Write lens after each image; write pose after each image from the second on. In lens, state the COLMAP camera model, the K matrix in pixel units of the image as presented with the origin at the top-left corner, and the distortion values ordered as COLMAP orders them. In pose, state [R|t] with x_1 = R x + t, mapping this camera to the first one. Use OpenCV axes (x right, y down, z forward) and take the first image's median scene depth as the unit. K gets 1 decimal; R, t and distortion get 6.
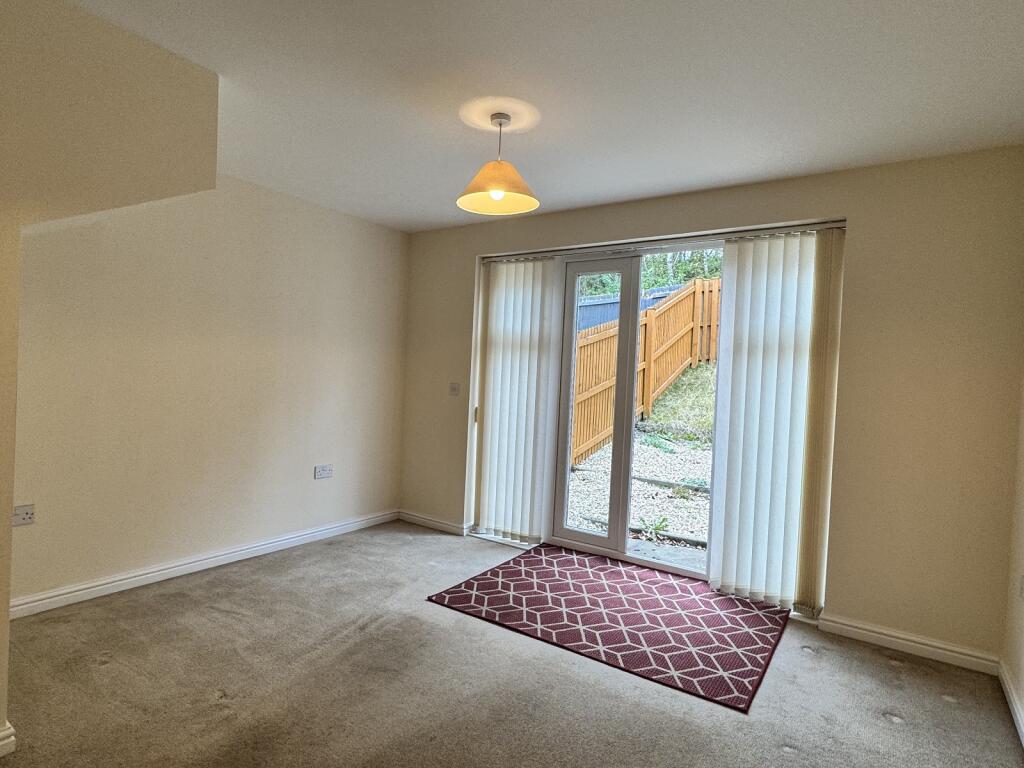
lens RADIAL K [[555.6, 0, 509.3], [0, 555.6, 384.3], [0, 0, 1]] dist [0.000030, -0.000083]
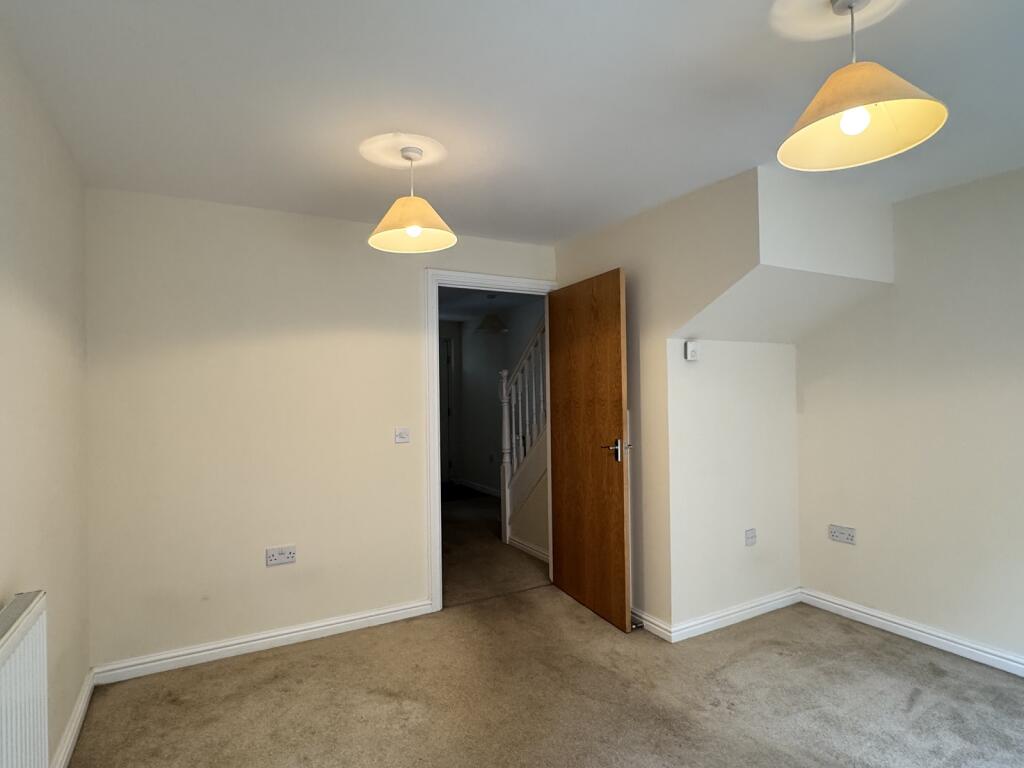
lens RADIAL K [[555.6, 0, 512.2], [0, 555.6, 386.7], [0, 0, 1]] dist [0.000030, -0.000083]
pose [[-0.446827, -0.050302, -0.893205, 0.171161], [-0.018969, 0.998726, -0.046755, -0.008036], [0.894419, -0.003949, -0.447212, 0.251130]]
